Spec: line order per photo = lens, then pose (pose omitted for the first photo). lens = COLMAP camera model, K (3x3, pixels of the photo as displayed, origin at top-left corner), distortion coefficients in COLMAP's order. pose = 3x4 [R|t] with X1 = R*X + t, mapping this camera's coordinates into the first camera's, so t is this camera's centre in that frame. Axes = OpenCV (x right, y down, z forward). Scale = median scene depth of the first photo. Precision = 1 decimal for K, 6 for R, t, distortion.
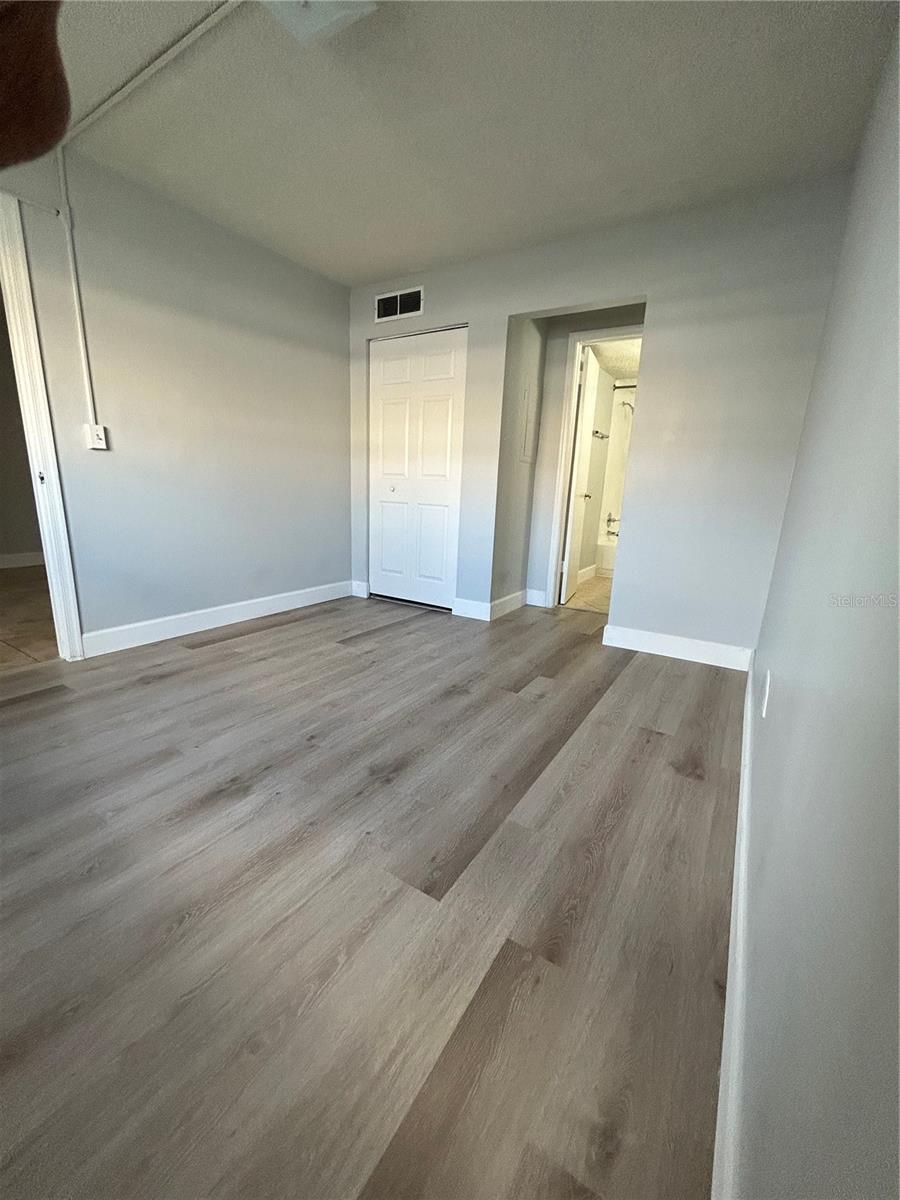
lens RADIAL K [[484.1, 0, 447.9], [0, 484.1, 603.1], [0, 0, 1]] dist [0.001872, -0.001120]
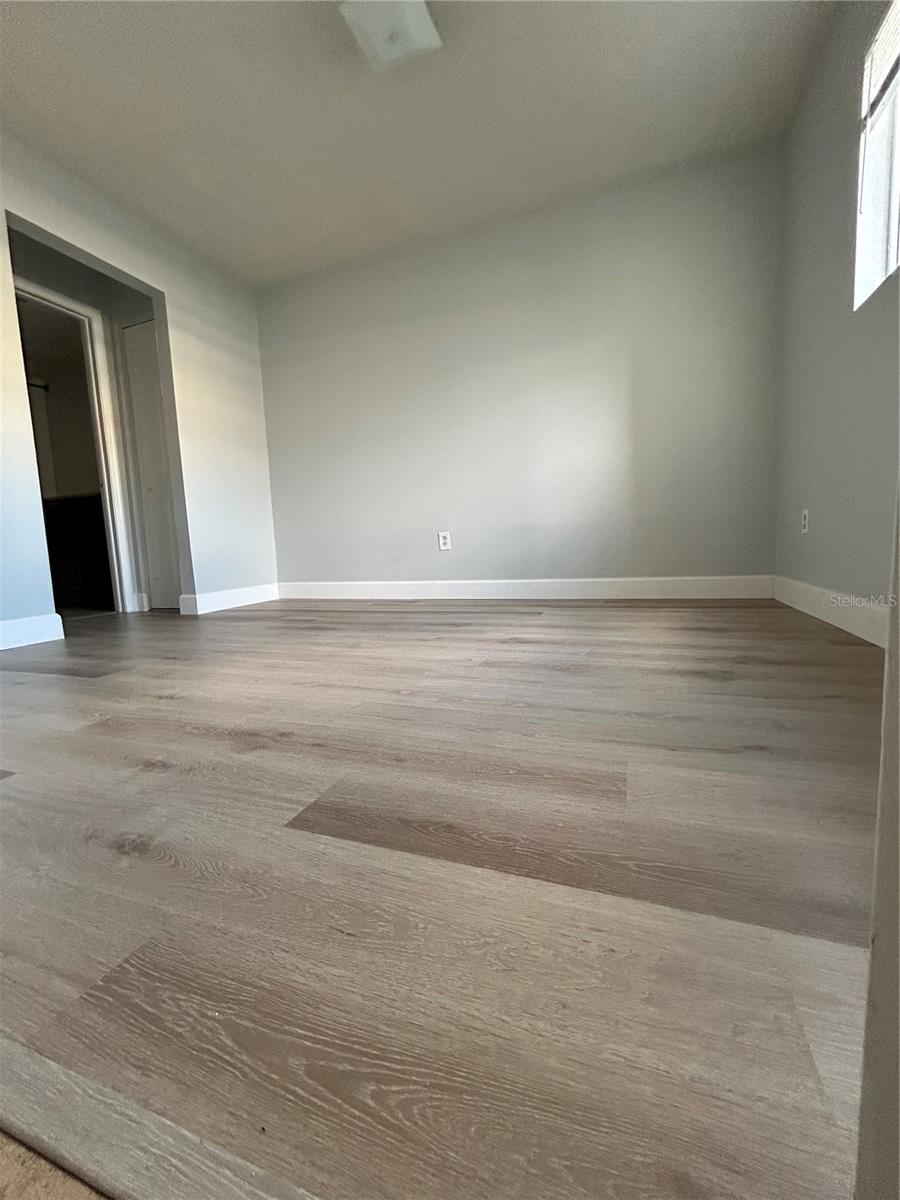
lens RADIAL K [[484.1, 0, 450.4], [0, 484.1, 597.9], [0, 0, 1]] dist [0.001872, -0.001120]
pose [[-0.224043, -0.144606, 0.963791, -1.073740], [0.254326, 0.945989, 0.201056, -0.011823], [-0.940810, 0.290162, -0.175165, 0.888802]]
